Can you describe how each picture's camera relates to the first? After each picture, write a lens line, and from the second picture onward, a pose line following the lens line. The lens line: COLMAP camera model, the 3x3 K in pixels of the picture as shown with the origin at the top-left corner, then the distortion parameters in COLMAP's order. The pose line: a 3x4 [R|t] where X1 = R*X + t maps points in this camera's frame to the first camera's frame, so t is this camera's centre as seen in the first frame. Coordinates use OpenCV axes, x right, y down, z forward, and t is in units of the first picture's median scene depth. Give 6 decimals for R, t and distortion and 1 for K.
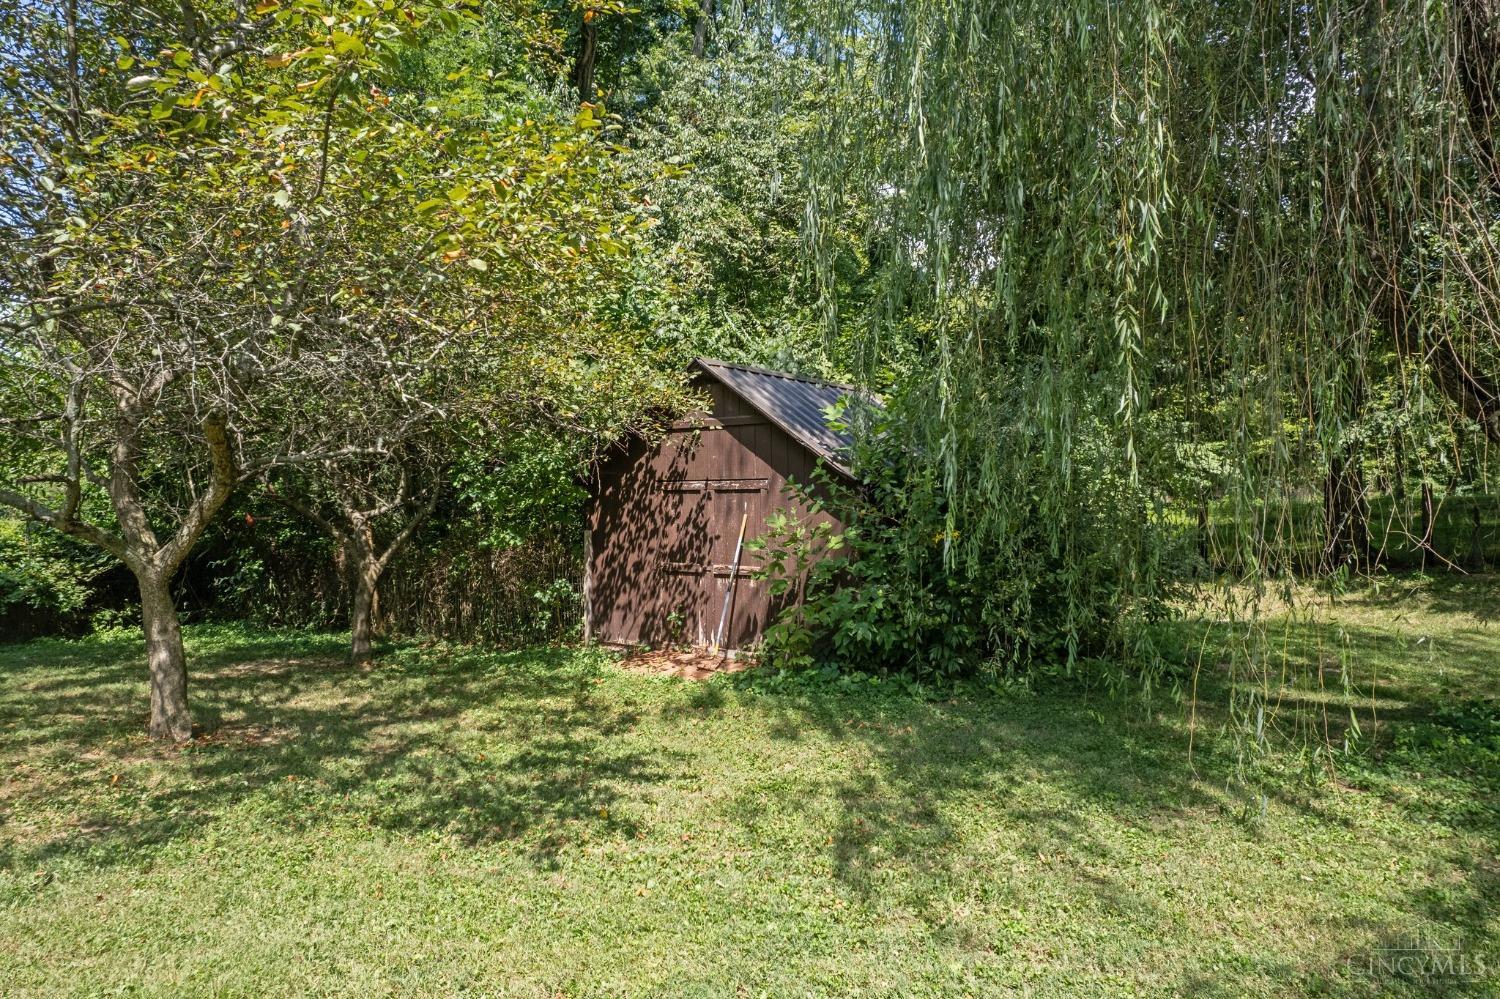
lens RADIAL K [[954.9, 0, 746.8], [0, 954.9, 502.1], [0, 0, 1]] dist [-0.065877, 0.056839]
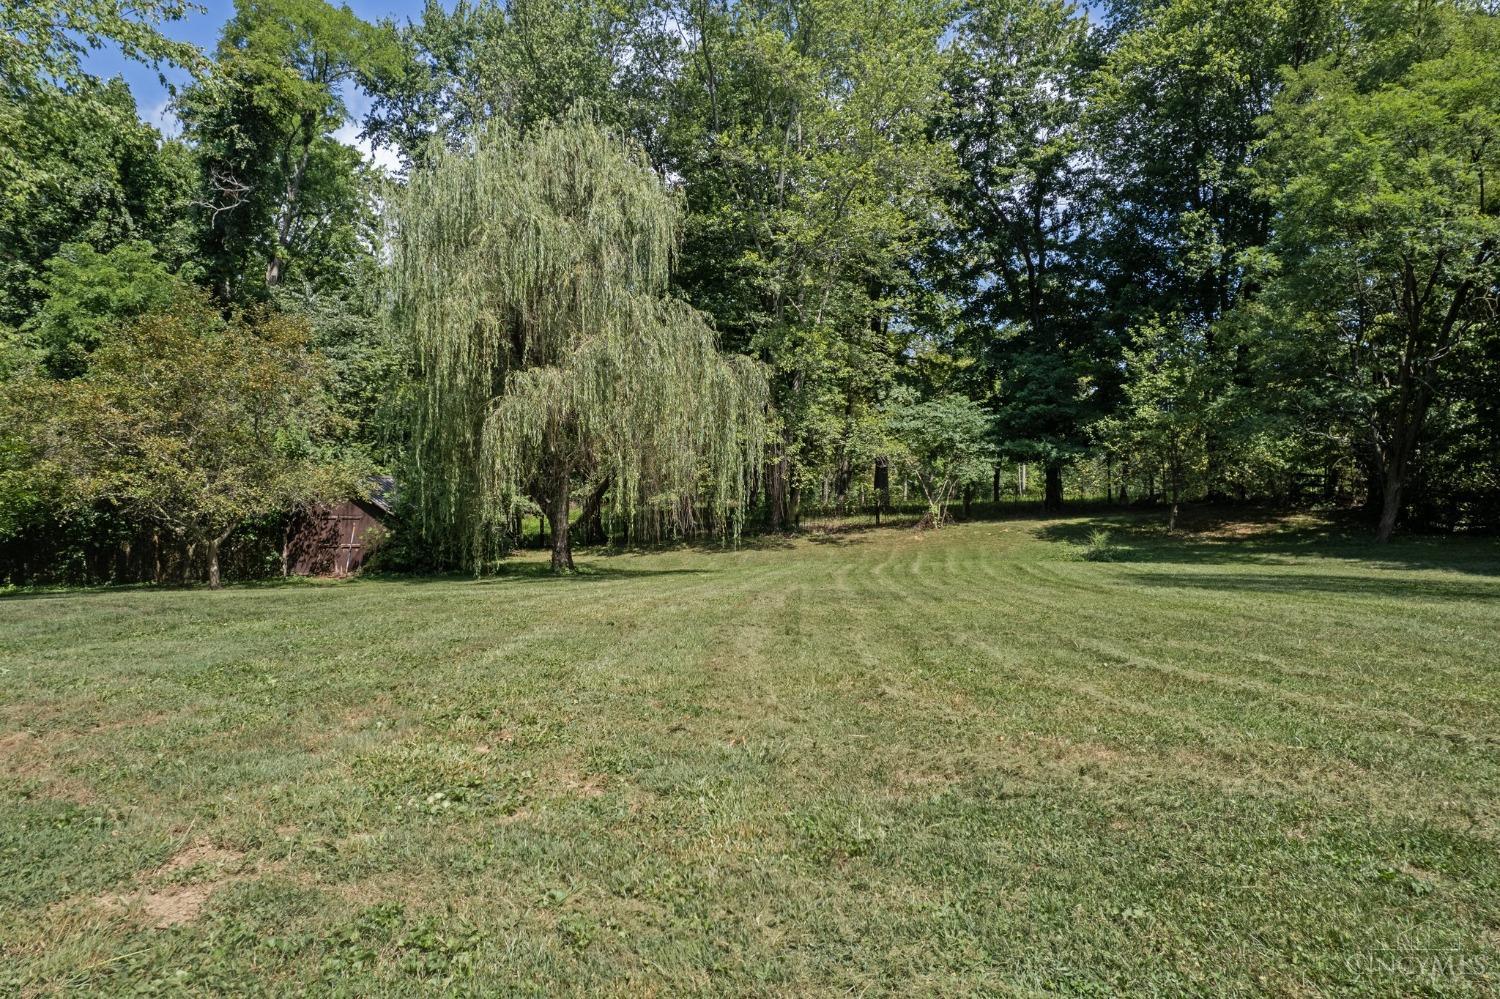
lens RADIAL K [[954.9, 0, 746.8], [0, 954.9, 502.1], [0, 0, 1]] dist [-0.065877, 0.056839]
pose [[0.858251, -0.005486, 0.513201, -0.446953], [0.003968, 0.999984, 0.004054, -0.069187], [-0.513215, -0.001443, 0.858259, -2.091745]]
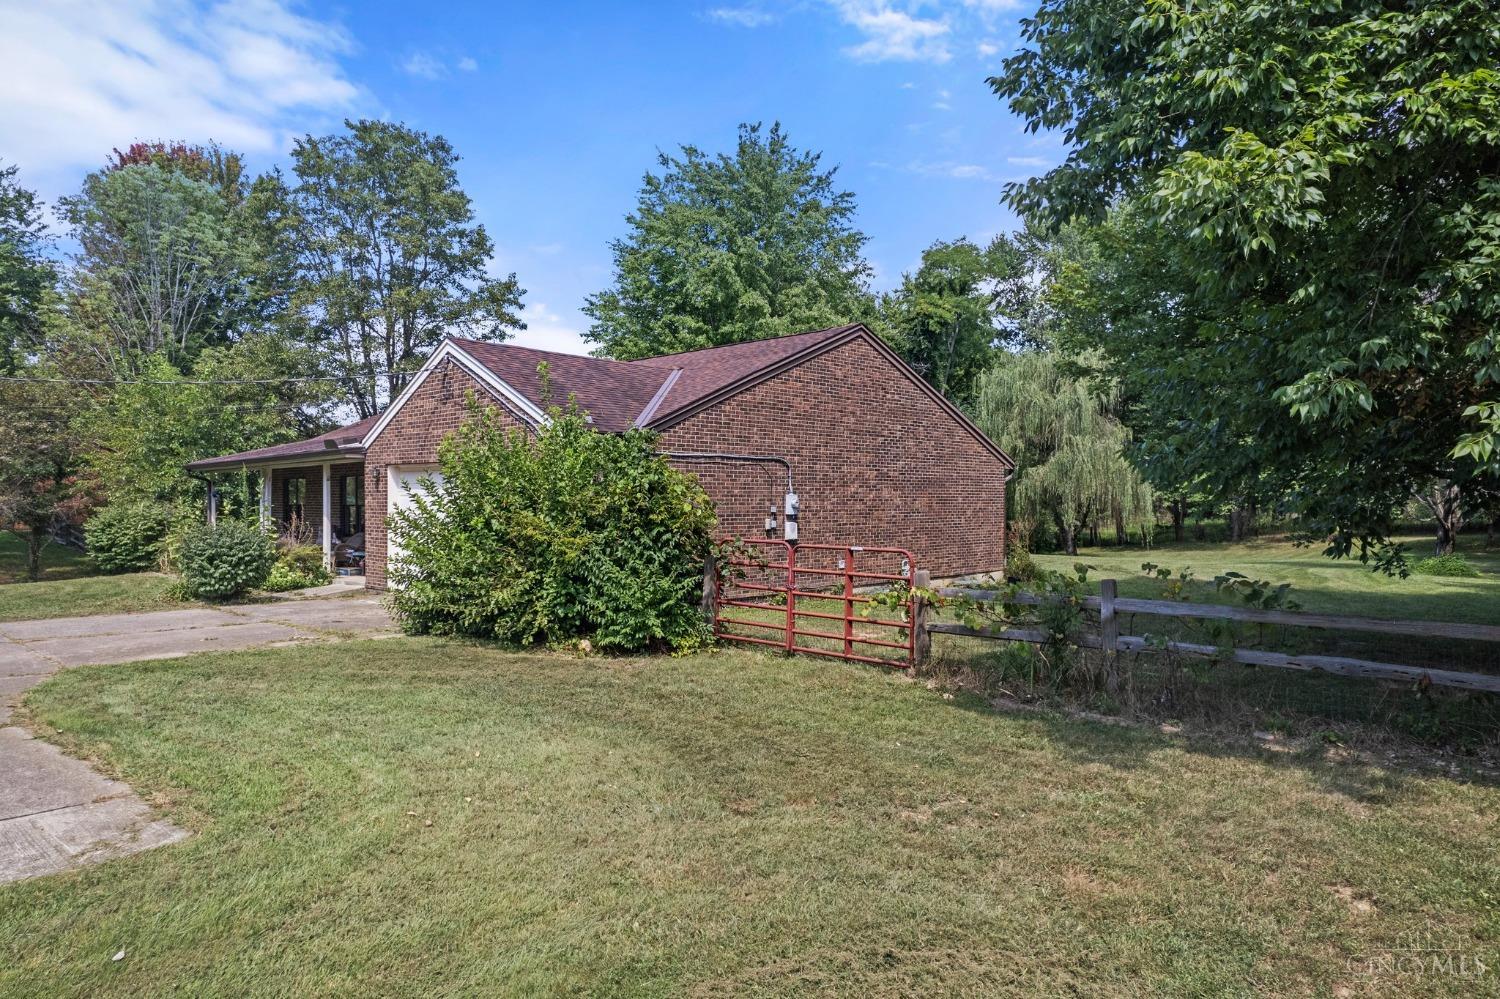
lens RADIAL K [[954.9, 0, 746.8], [0, 954.9, 502.1], [0, 0, 1]] dist [-0.065877, 0.056839]
pose [[0.988987, -0.002923, -0.147972, -0.521744], [0.003106, 0.999995, 0.001009, -0.182300], [0.147968, -0.001458, 0.988991, -5.106072]]
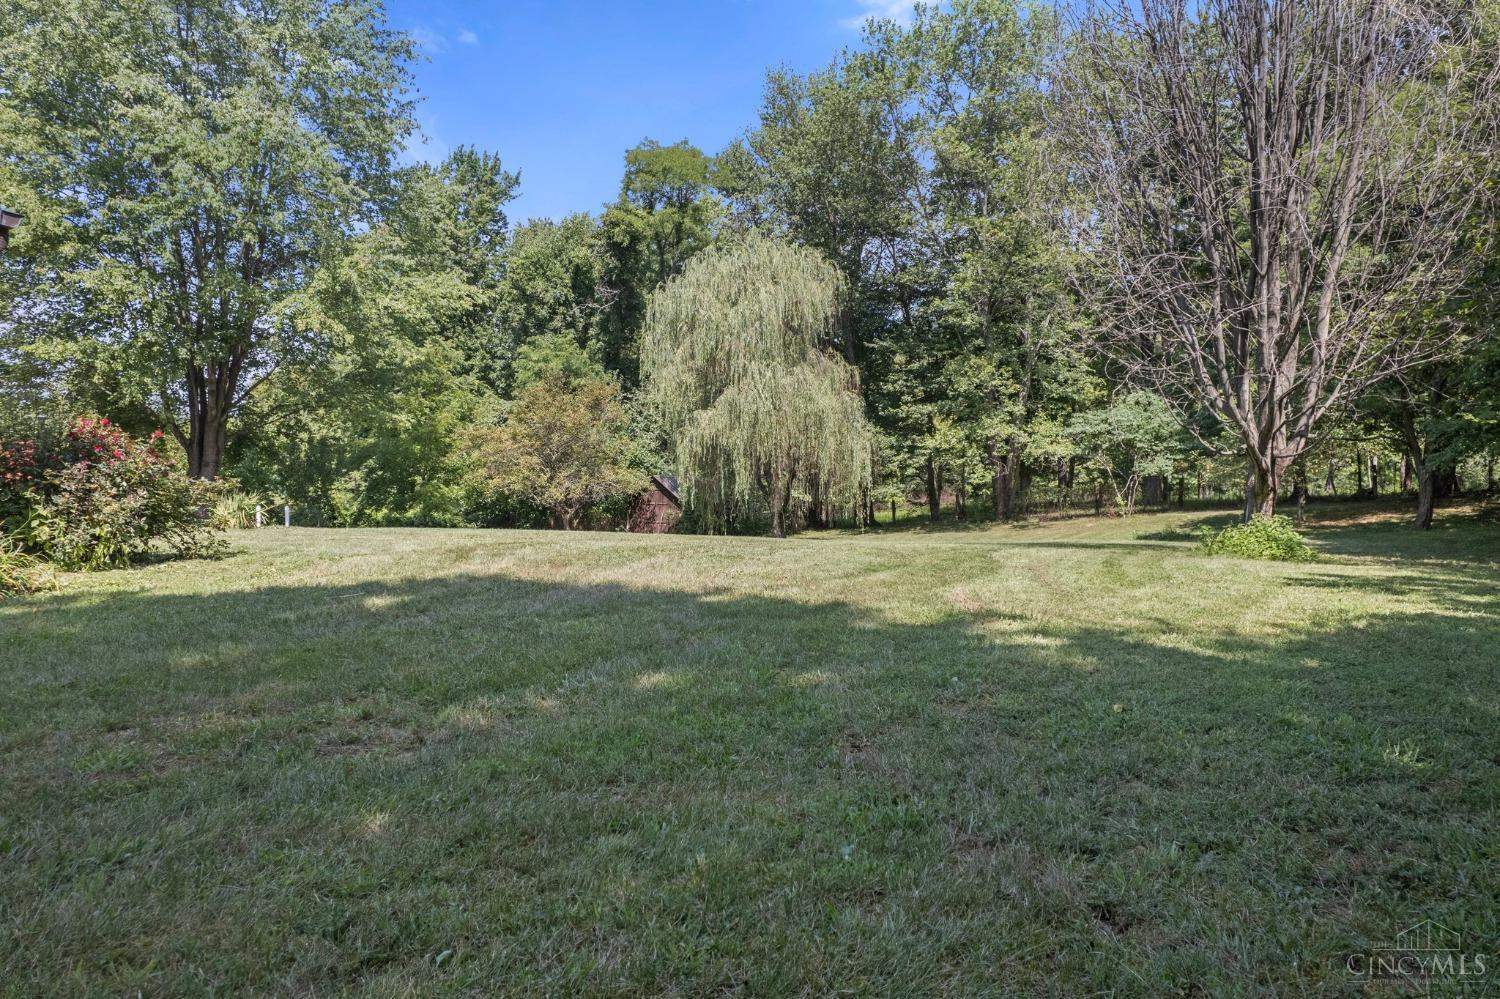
lens RADIAL K [[954.9, 0, 746.8], [0, 954.9, 502.1], [0, 0, 1]] dist [-0.065877, 0.056839]
pose [[0.999981, -0.002616, 0.005568, 0.358059], [0.002596, 0.999990, 0.003732, -0.038597], [-0.005578, -0.003717, 0.999978, -3.443286]]
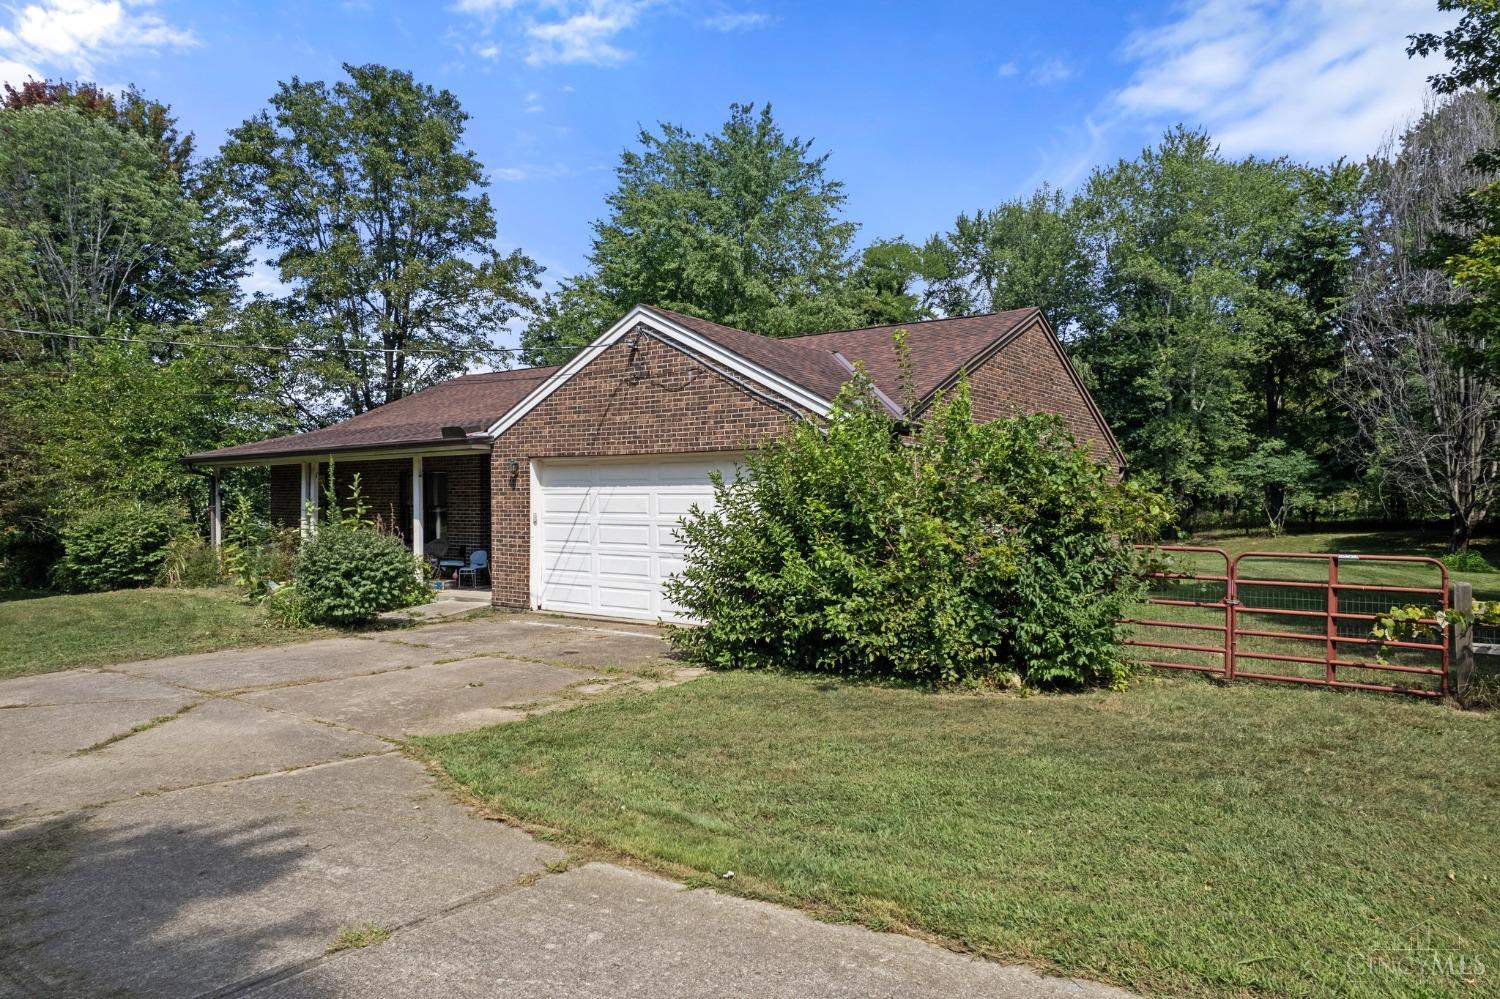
lens RADIAL K [[954.9, 0, 746.8], [0, 954.9, 502.1], [0, 0, 1]] dist [-0.065877, 0.056839]
pose [[0.999974, -0.003318, -0.006438, -1.077890], [0.003331, 0.999992, 0.002081, -0.185060], [0.006431, -0.002102, 0.999977, -4.942307]]
